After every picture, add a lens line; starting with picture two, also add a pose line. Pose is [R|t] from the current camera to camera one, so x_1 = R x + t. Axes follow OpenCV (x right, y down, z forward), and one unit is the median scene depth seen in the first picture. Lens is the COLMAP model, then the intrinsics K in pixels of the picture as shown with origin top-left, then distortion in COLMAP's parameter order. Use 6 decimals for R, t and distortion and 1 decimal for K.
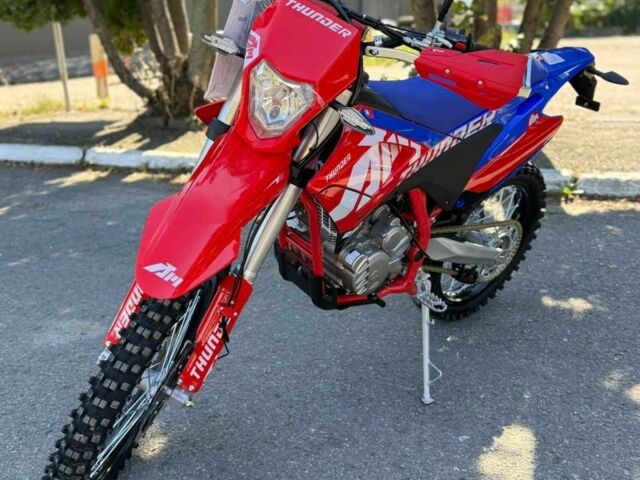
lens RADIAL K [[716.7, 0, 320.9], [0, 716.7, 243.2], [0, 0, 1]] dist [0.188509, -0.412319]
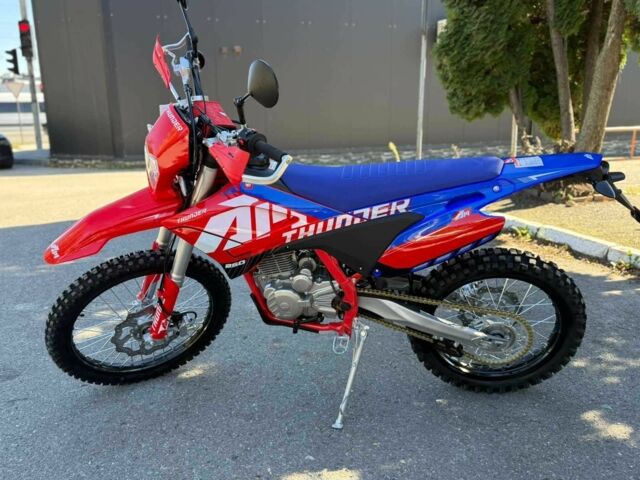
lens RADIAL K [[557.3, 0, 320.0], [0, 557.3, 240.0], [0, 0, 1]] dist [0.005838, 0.001706]
pose [[0.660935, 0.180829, -0.728331, 0.822891], [-0.229146, 0.972812, 0.033587, -0.121131], [0.714603, 0.144696, 0.684402, 0.301848]]
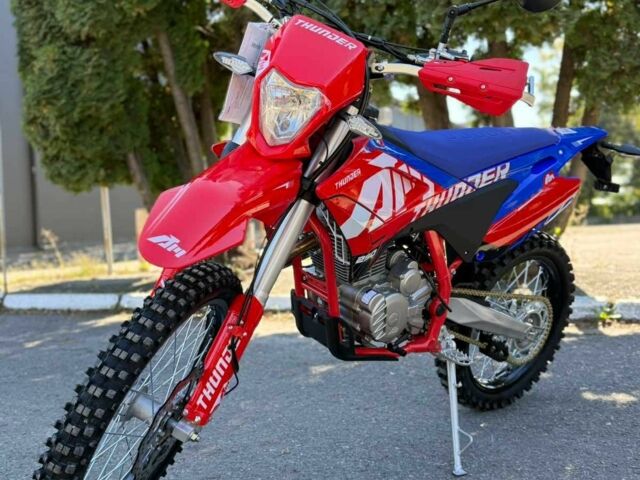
lens RADIAL K [[716.7, 0, 320.9], [0, 716.7, 243.2], [0, 0, 1]] dist [0.188509, -0.412319]
pose [[0.998609, -0.017496, -0.049736, 0.026563], [0.004255, 0.966999, -0.254743, 0.184132], [0.052552, 0.254177, 0.965729, 0.034998]]
